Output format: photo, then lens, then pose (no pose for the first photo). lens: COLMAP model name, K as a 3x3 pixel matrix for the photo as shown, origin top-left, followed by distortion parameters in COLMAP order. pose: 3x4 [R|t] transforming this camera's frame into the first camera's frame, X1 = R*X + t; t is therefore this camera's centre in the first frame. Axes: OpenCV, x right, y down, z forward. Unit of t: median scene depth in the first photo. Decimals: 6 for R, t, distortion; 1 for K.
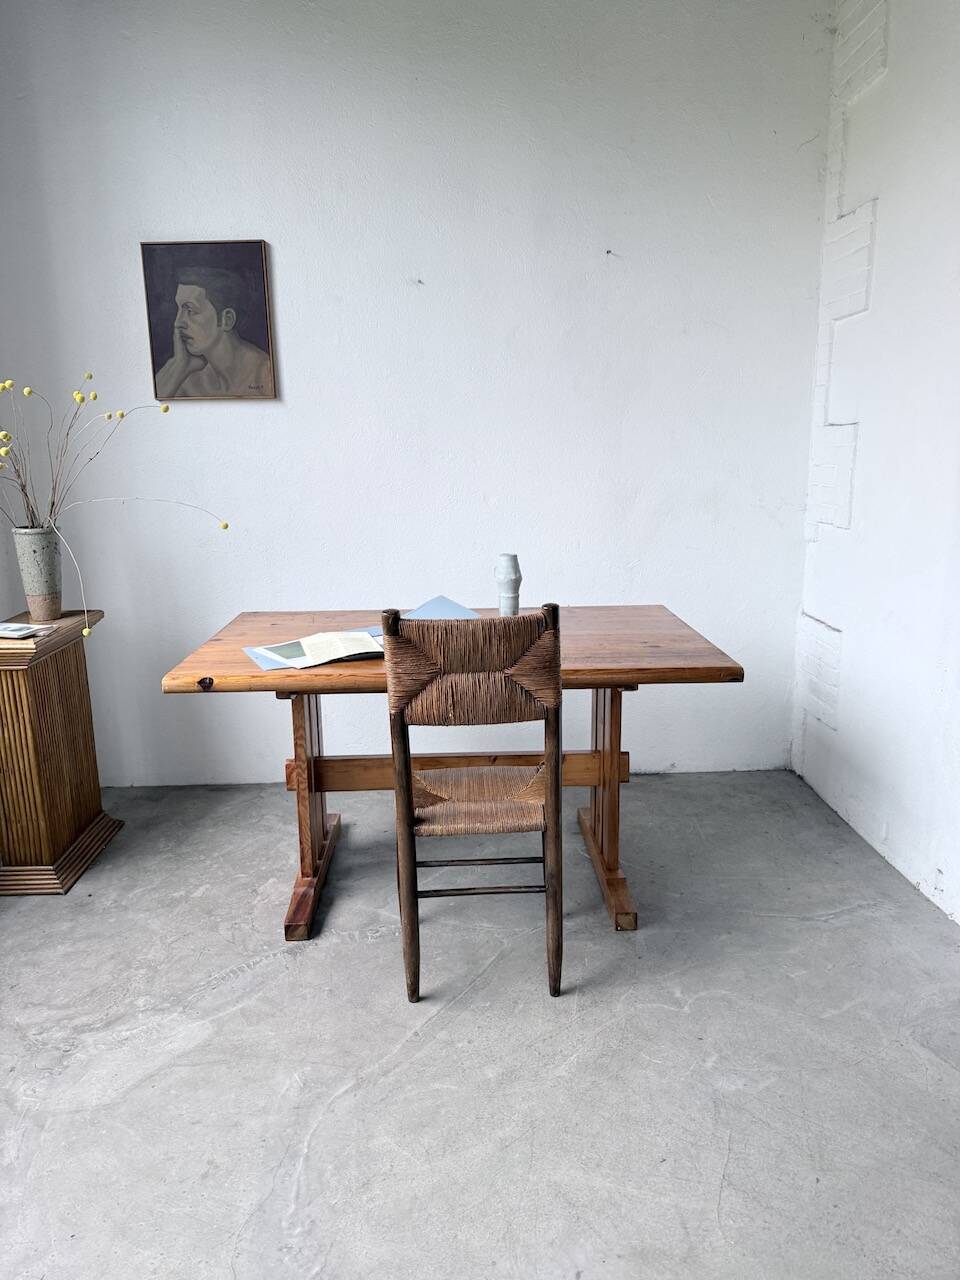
lens RADIAL K [[899.4, 0, 480.9], [0, 899.4, 636.9], [0, 0, 1]] dist [0.061700, -0.097866]
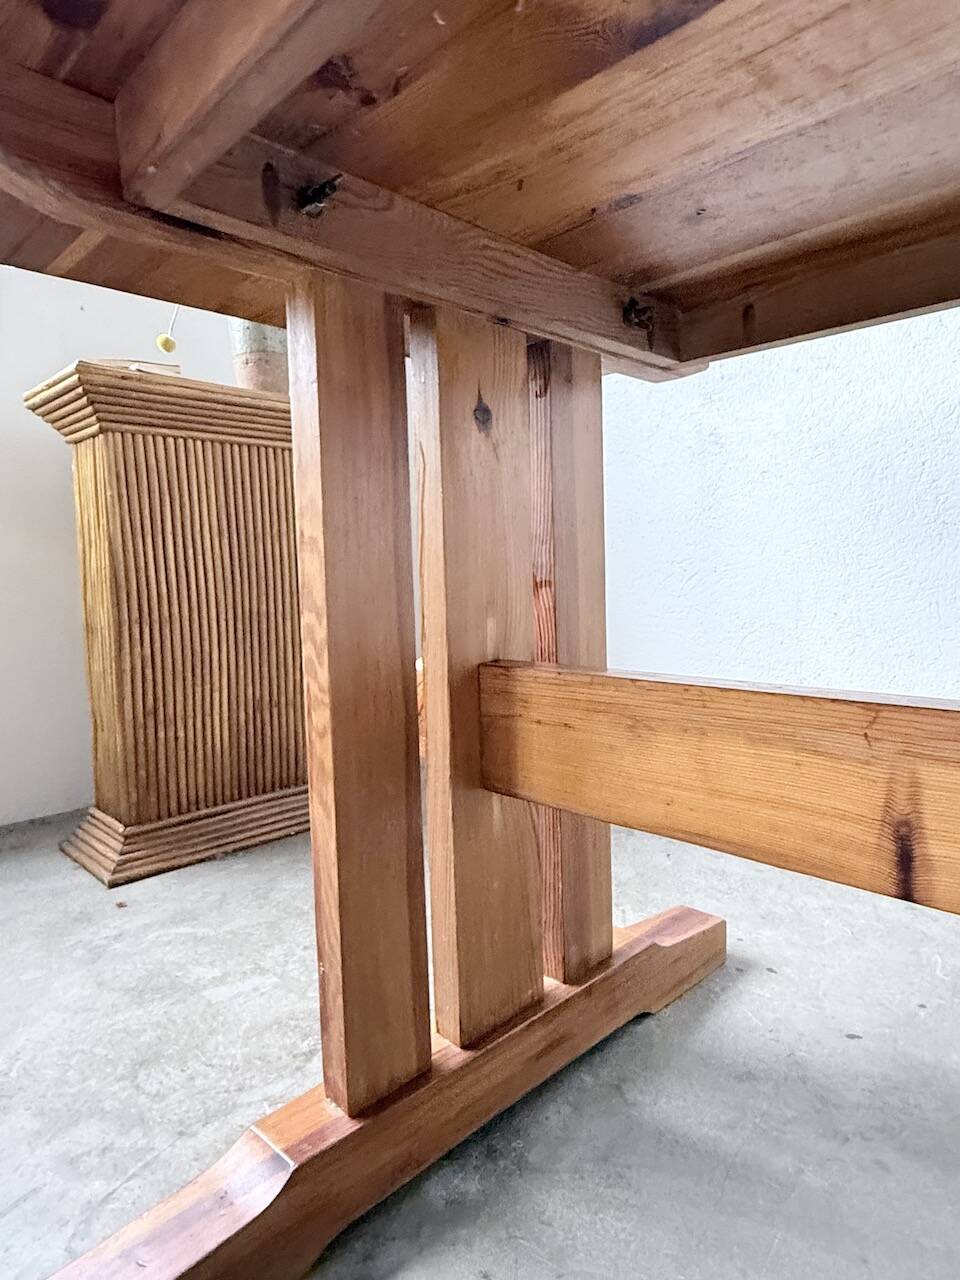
lens RADIAL K [[773.2, 0, 477.0], [0, 773.2, 612.2], [0, 0, 1]] dist [-0.005718, -0.002293]
pose [[0.673614, 0.037064, -0.738153, -0.013896], [-0.145689, 0.985804, -0.083452, 0.144198], [0.724581, 0.163756, 0.669452, 0.860560]]
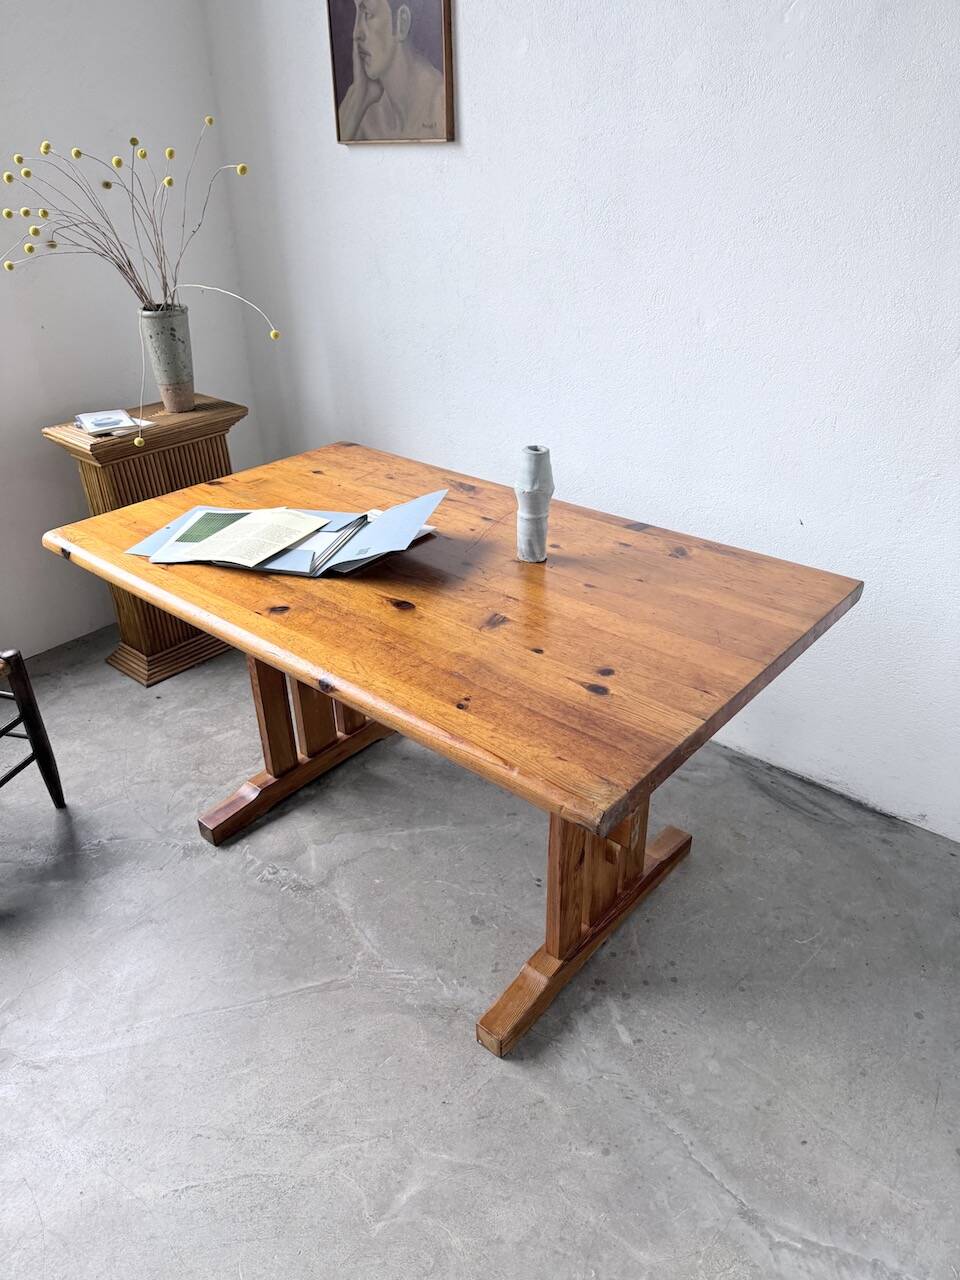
lens RADIAL K [[906.9, 0, 481.9], [0, 906.9, 639.1], [0, 0, 1]] dist [0.059294, -0.074904]
pose [[0.737282, 0.333204, -0.587699, 0.432625], [-0.141652, 0.926819, 0.347767, -0.190893], [0.660568, -0.173154, 0.730526, 0.512026]]
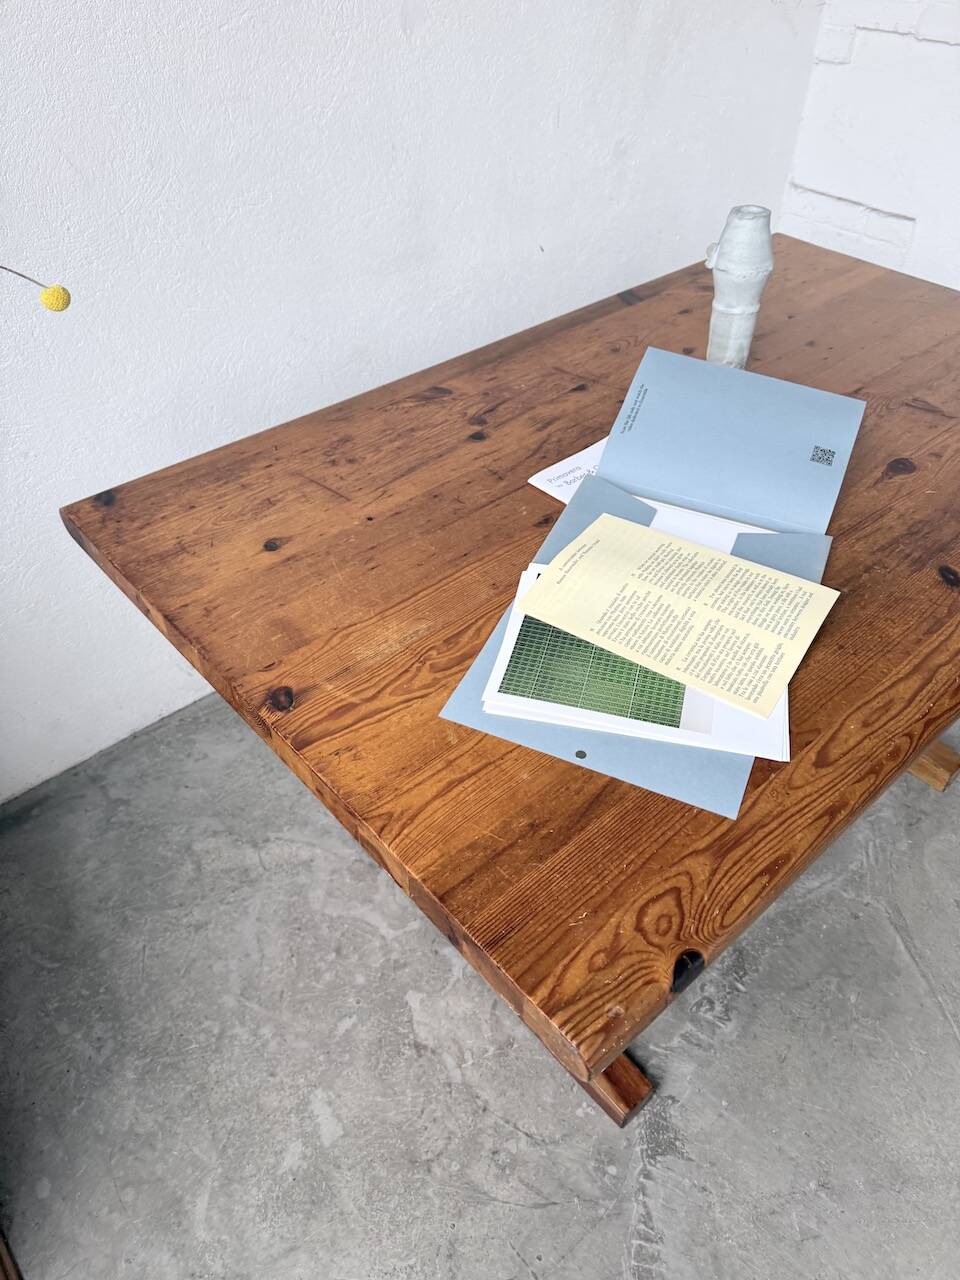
lens RADIAL K [[915.3, 0, 493.1], [0, 915.3, 642.1], [0, 0, 1]] dist [0.018881, -0.029249]
pose [[0.767821, -0.423502, 0.480726, -0.379374], [0.124224, 0.834529, 0.536777, -0.178787], [-0.628506, -0.352431, 0.693378, 0.723662]]
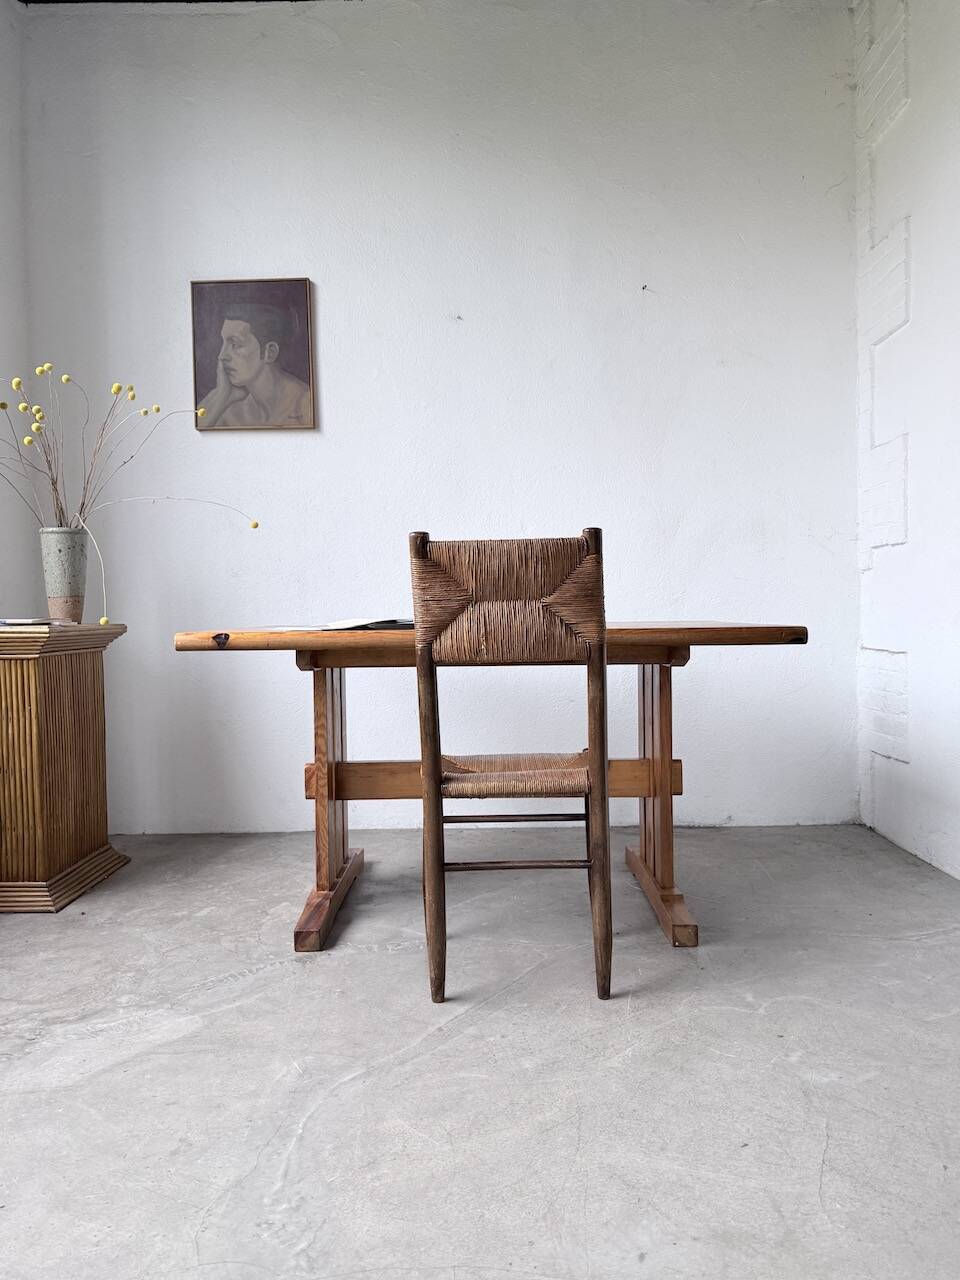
lens RADIAL K [[898.2, 0, 488.0], [0, 898.2, 636.8], [0, 0, 1]] dist [0.060451, -0.096218]
pose [[0.999352, 0.000303, -0.036001, 0.002911], [-0.007007, 0.982479, -0.186243, 0.184108], [0.035313, 0.186375, 0.981844, 0.082611]]
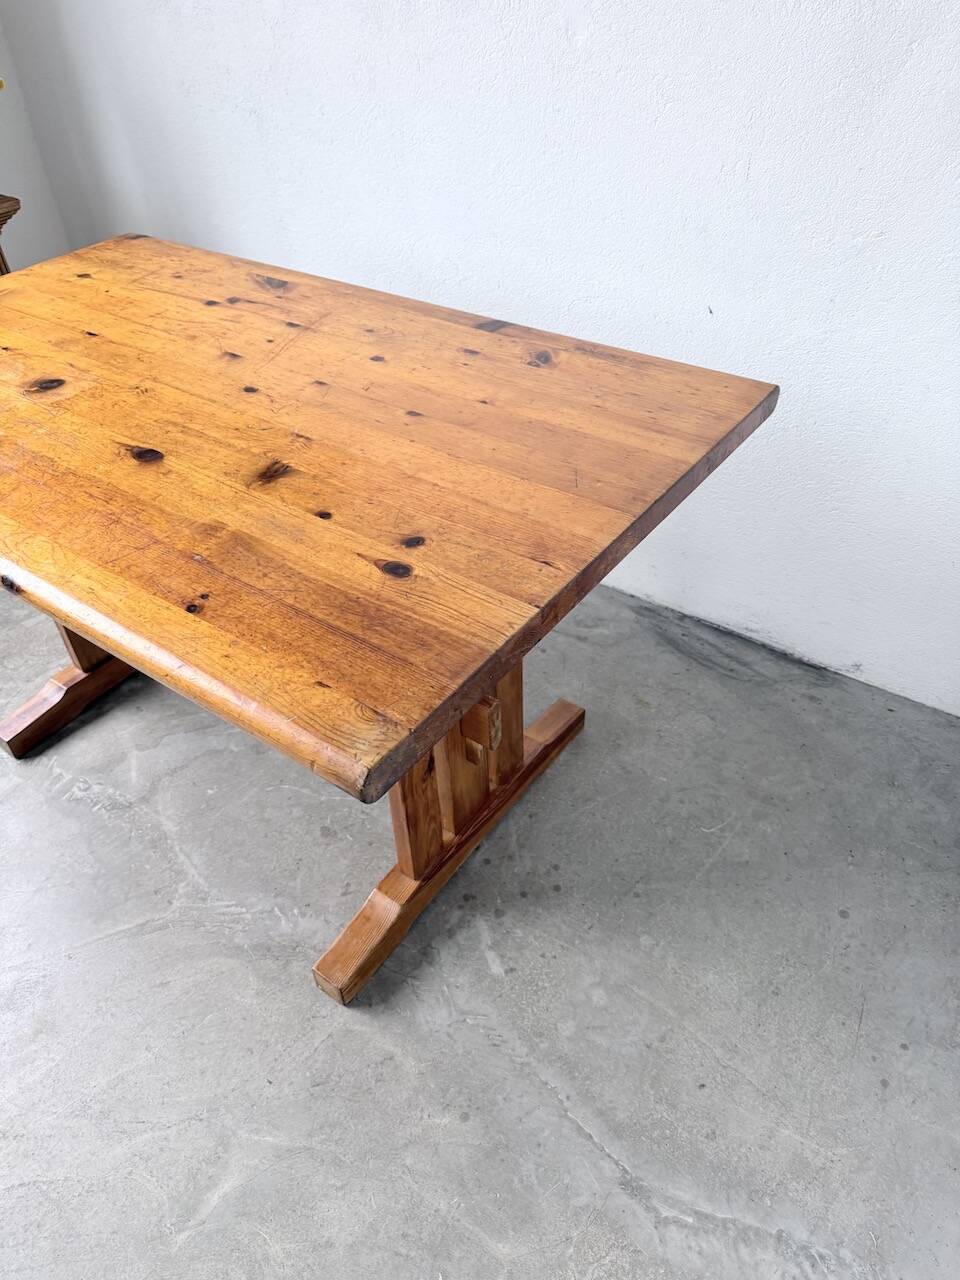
lens RADIAL K [[900.6, 0, 469.5], [0, 900.6, 640.7], [0, 0, 1]] dist [0.107269, -0.173521]
pose [[0.779834, 0.388314, -0.490989, 0.397311], [-0.100092, 0.851604, 0.514541, -0.157440], [0.617932, -0.352113, 0.702977, 0.686260]]
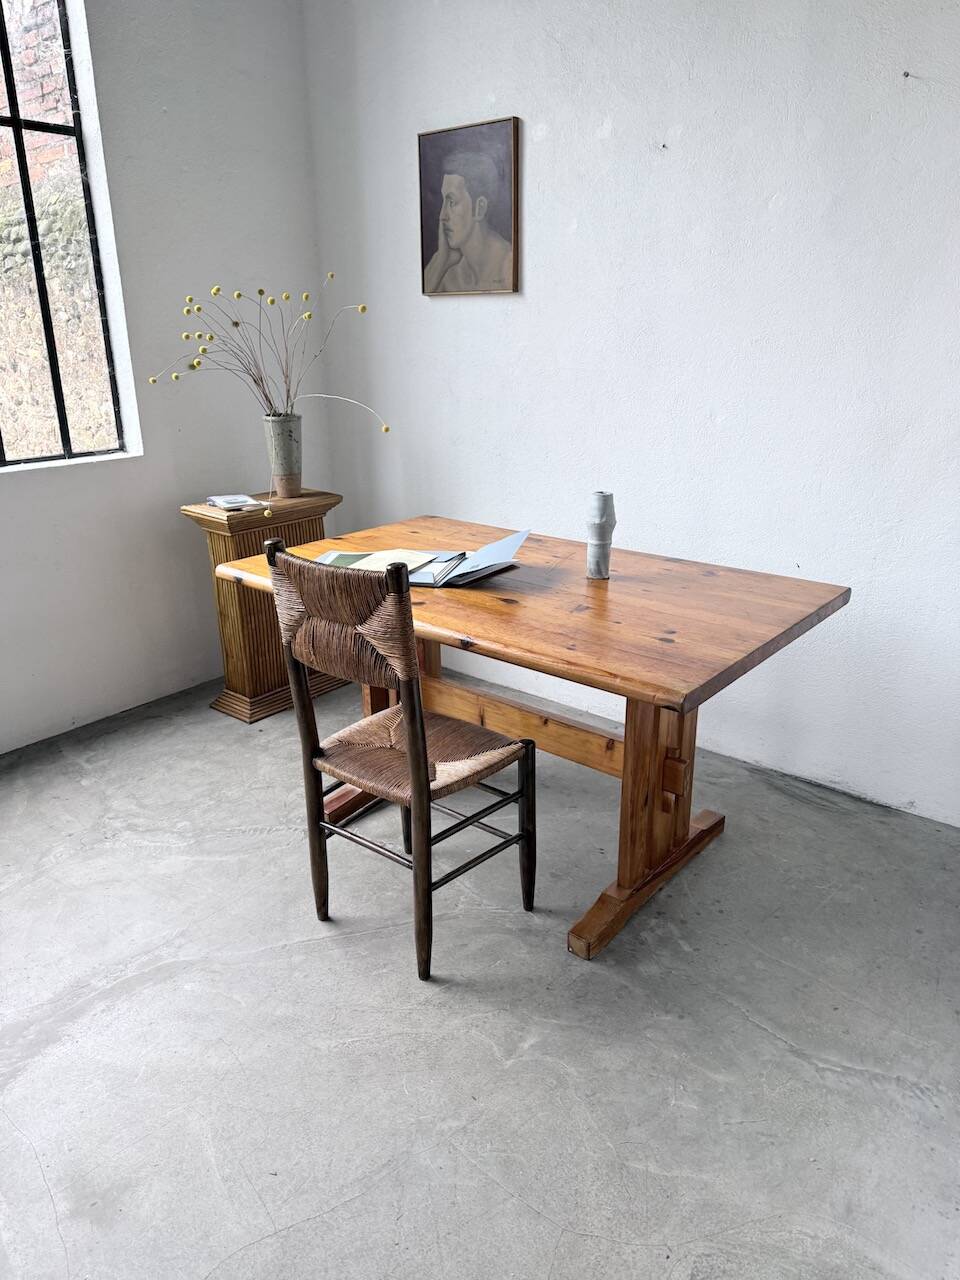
lens RADIAL K [[896.6, 0, 484.1], [0, 896.6, 638.6], [0, 0, 1]] dist [0.111220, -0.192082]
pose [[0.749915, 0.232498, -0.619332, 0.520547], [-0.145601, 0.971256, 0.188312, -0.106358], [0.645312, -0.051043, 0.762212, 0.289217]]
